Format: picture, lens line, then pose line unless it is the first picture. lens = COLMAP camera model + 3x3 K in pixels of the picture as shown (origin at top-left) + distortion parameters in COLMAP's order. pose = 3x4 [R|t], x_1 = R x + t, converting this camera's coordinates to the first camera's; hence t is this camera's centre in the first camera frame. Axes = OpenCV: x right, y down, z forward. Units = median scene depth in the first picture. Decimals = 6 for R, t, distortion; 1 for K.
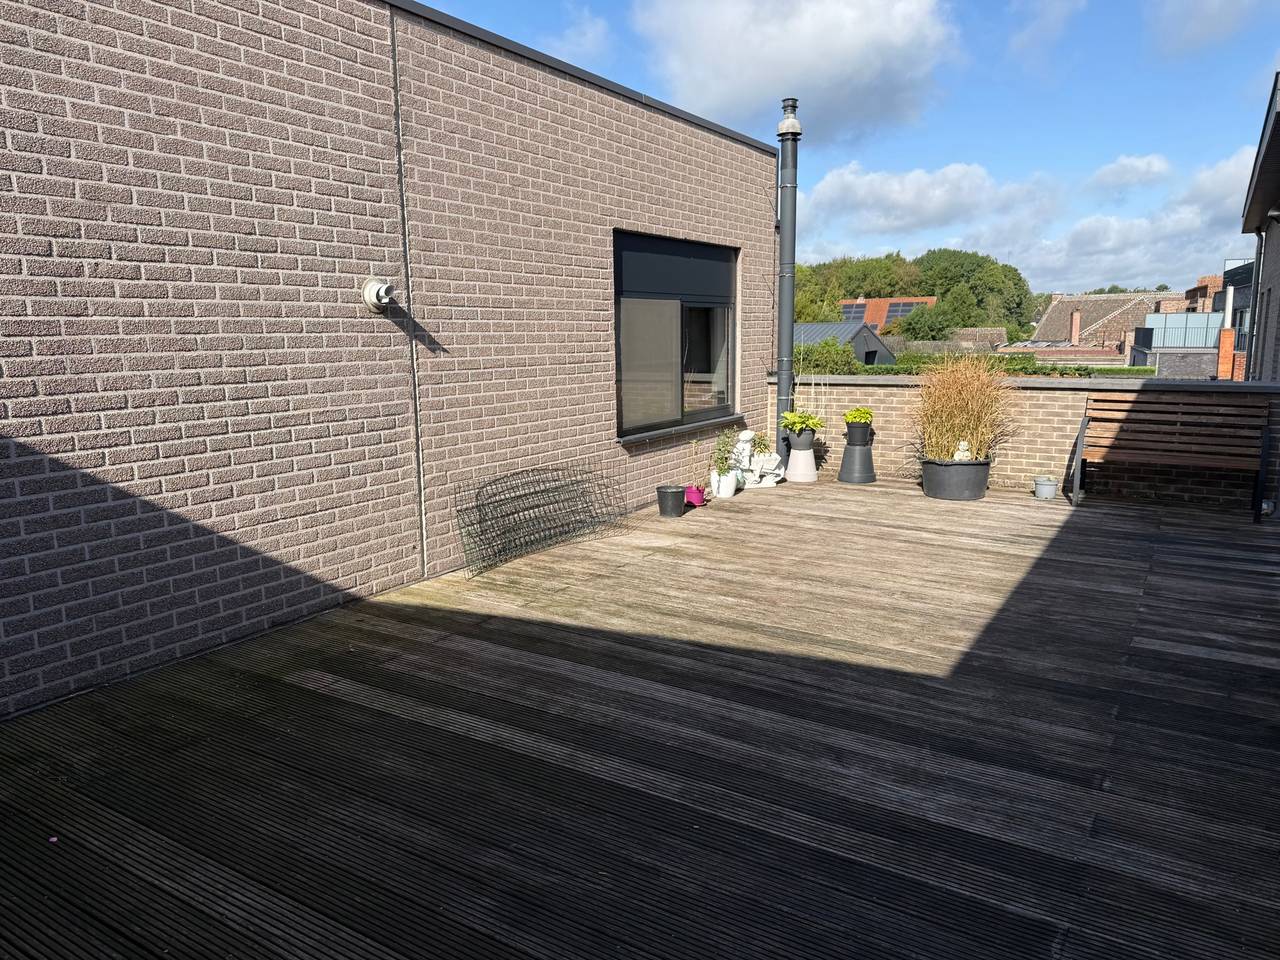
lens RADIAL K [[896.9, 0, 627.6], [0, 896.9, 475.7], [0, 0, 1]] dist [0.055272, -0.065660]
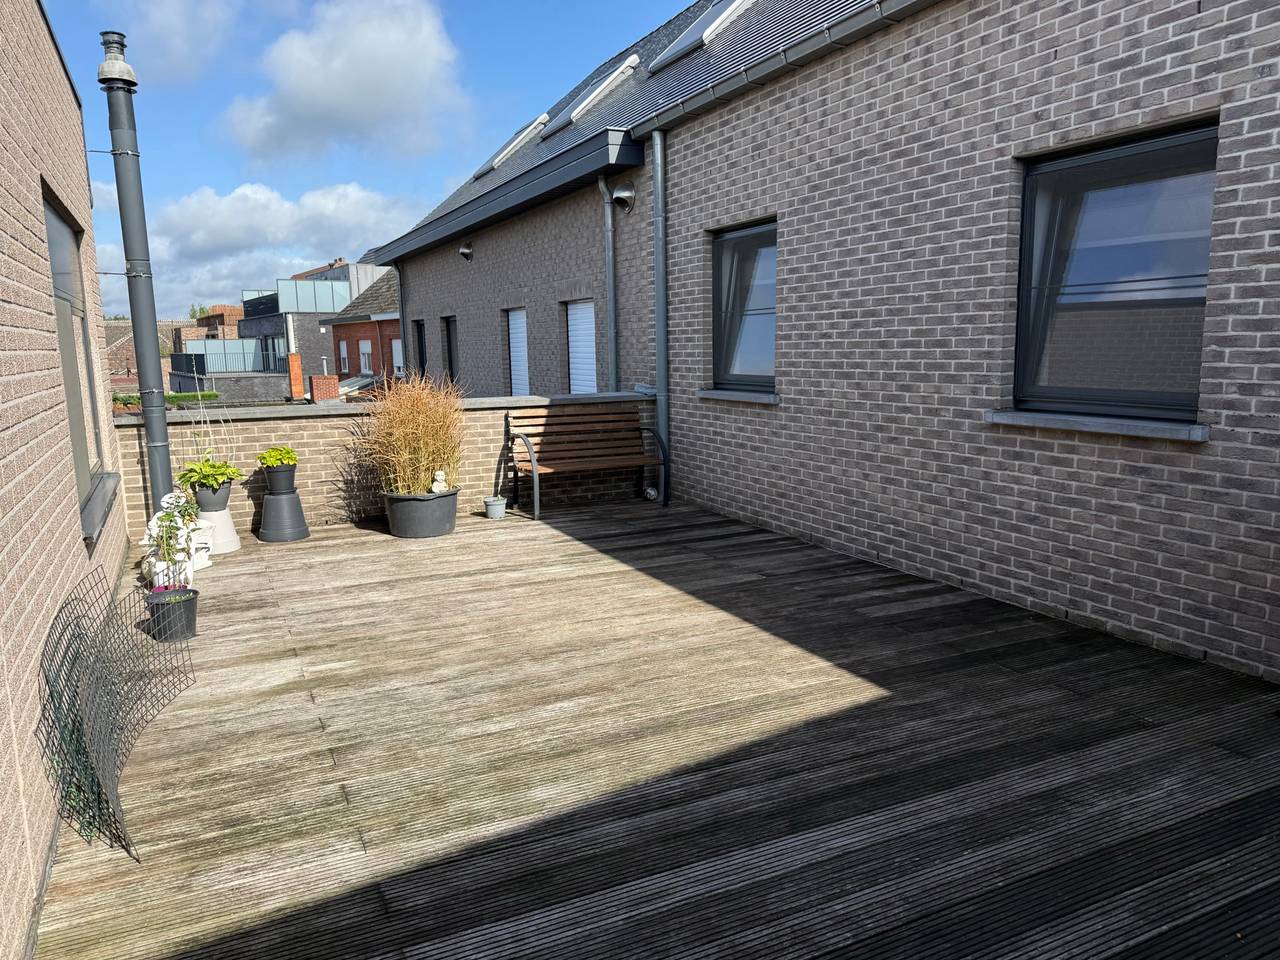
lens RADIAL K [[896.9, 0, 641.9], [0, 896.9, 474.3], [0, 0, 1]] dist [0.055272, -0.065660]
pose [[0.516483, -0.123367, 0.847364, -0.438445], [0.149202, 0.987395, 0.052813, -0.076817], [-0.843199, 0.099152, 0.528379, 0.509673]]
